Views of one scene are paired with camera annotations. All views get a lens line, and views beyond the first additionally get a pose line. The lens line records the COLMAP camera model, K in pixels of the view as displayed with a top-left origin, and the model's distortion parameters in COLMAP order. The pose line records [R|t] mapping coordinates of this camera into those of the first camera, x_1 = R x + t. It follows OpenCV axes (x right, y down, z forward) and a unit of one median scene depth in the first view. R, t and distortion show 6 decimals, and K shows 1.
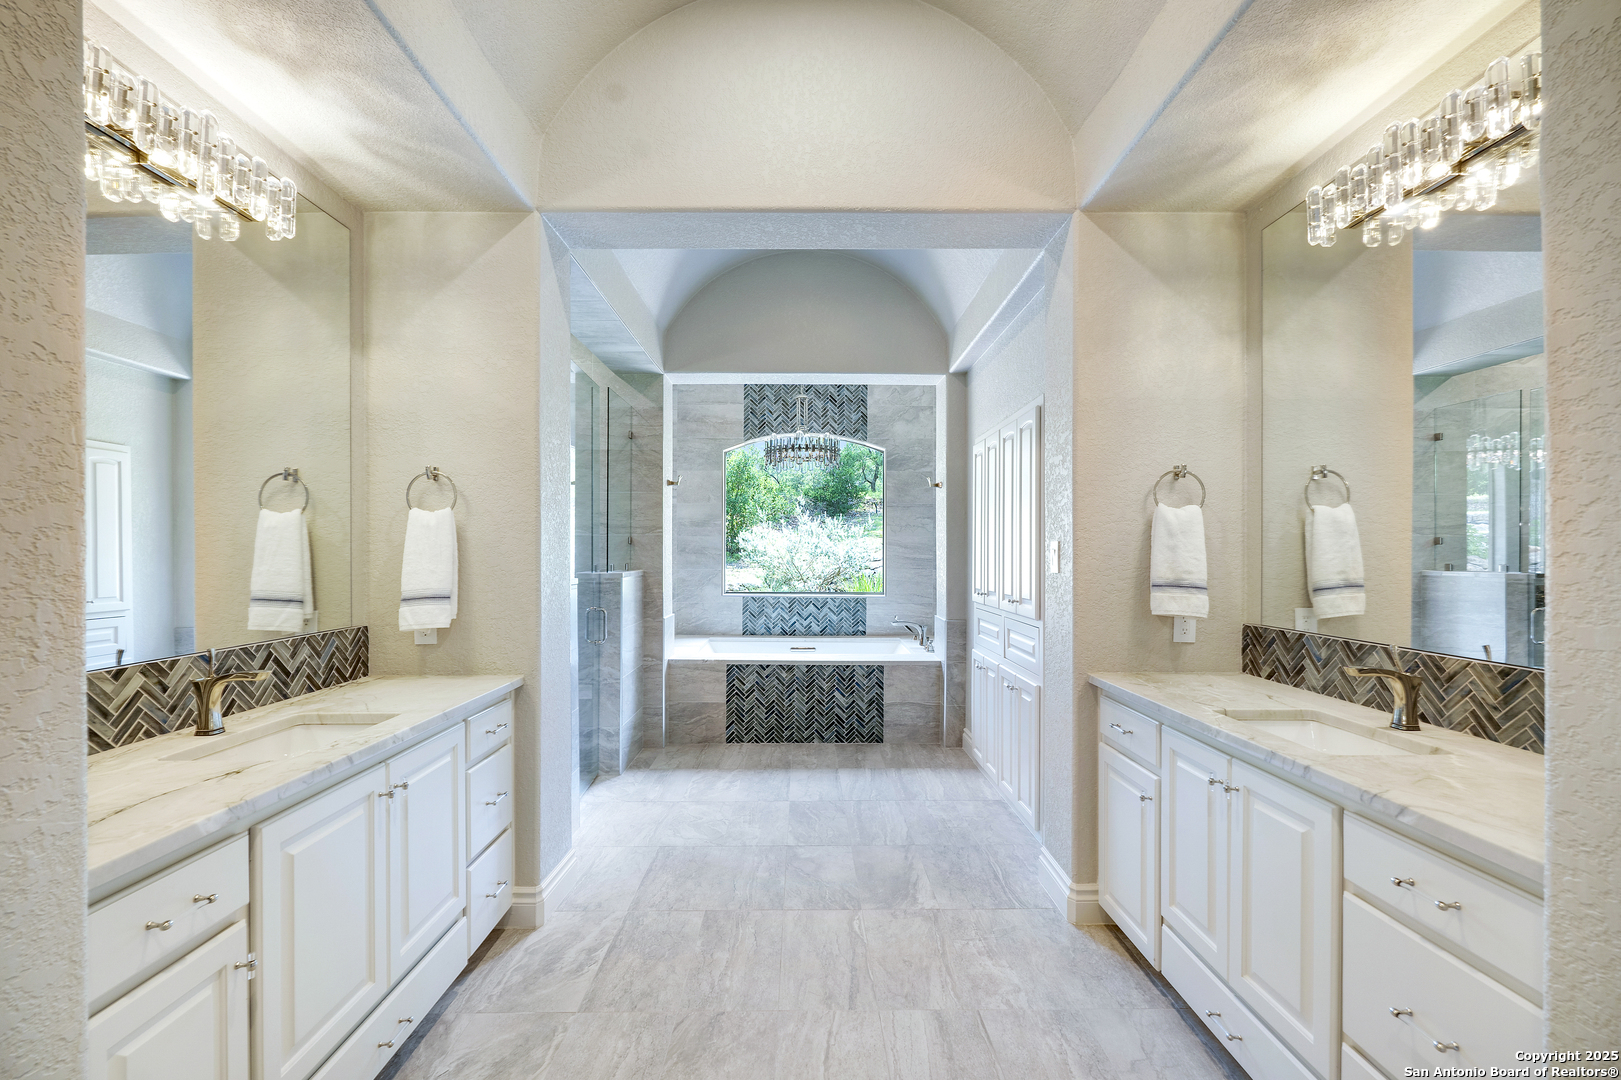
lens RADIAL K [[712.0, 0, 809.6], [0, 712.0, 550.4], [0, 0, 1]] dist [-0.001008, -0.000156]
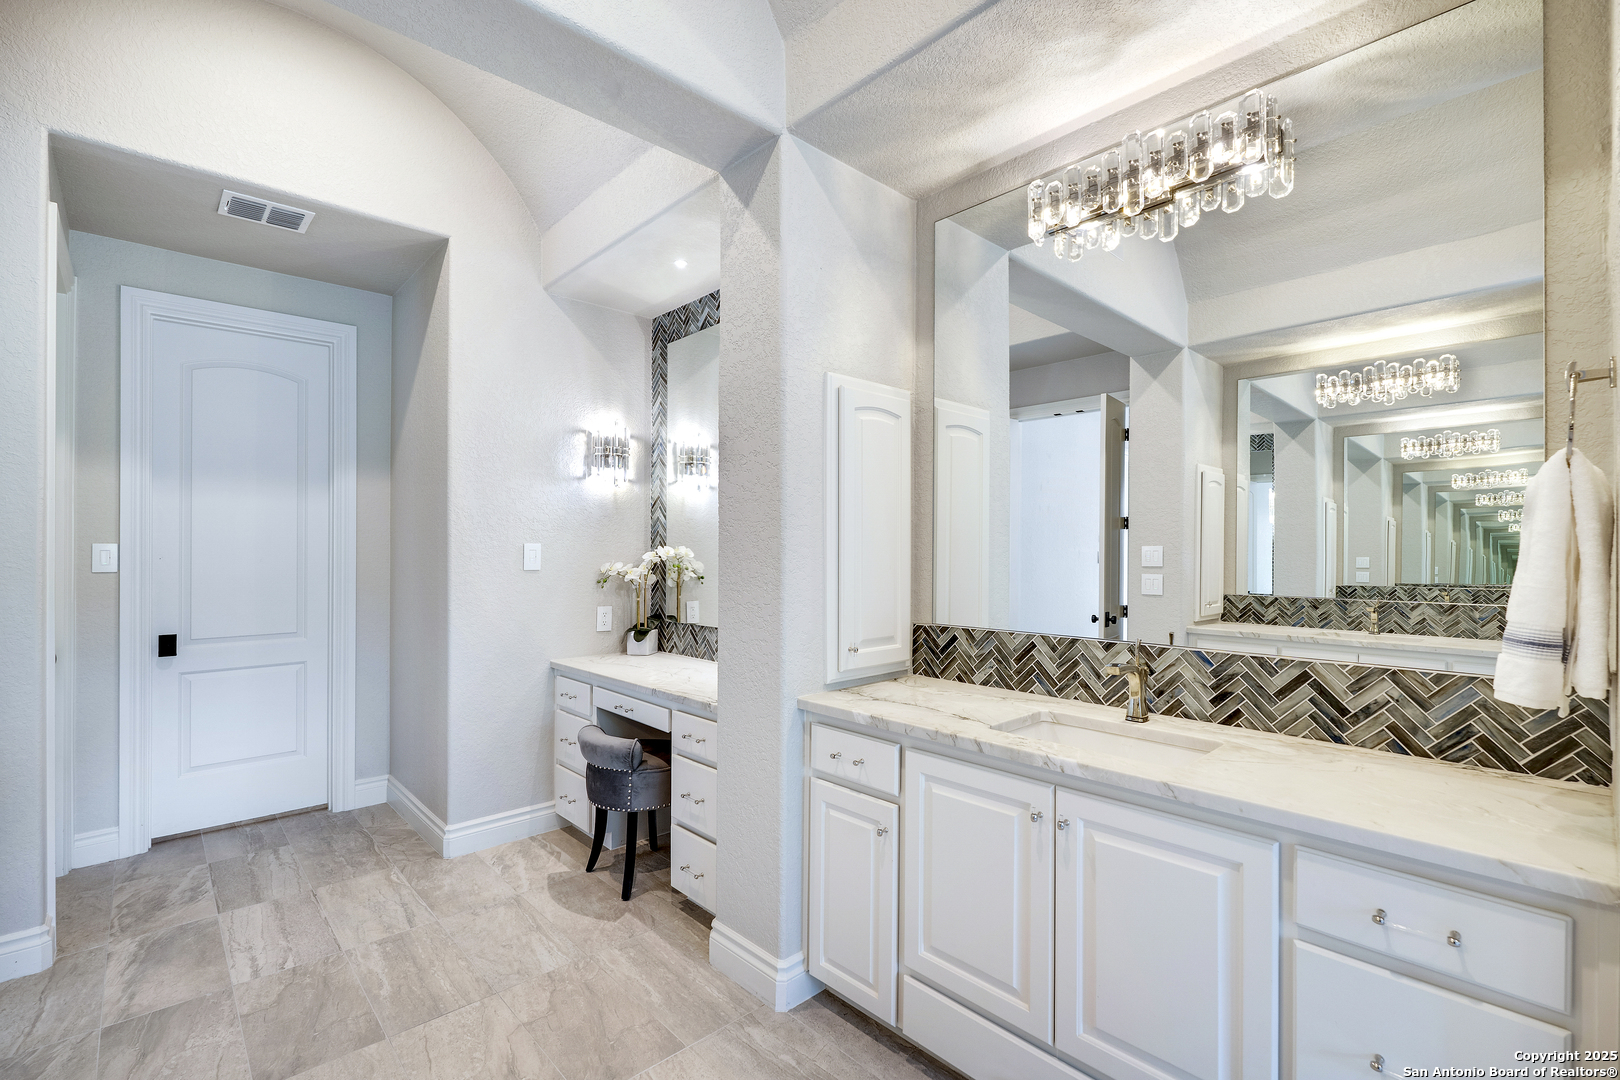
lens RADIAL K [[711.5, 0, 810.0], [0, 711.5, 547.8], [0, 0, 1]] dist [-0.001008, -0.000156]
pose [[-0.734077, -0.003248, -0.679059, 0.116524], [-0.000862, 0.999992, -0.003851, 0.004696], [0.679066, -0.002242, -0.734074, 0.762498]]
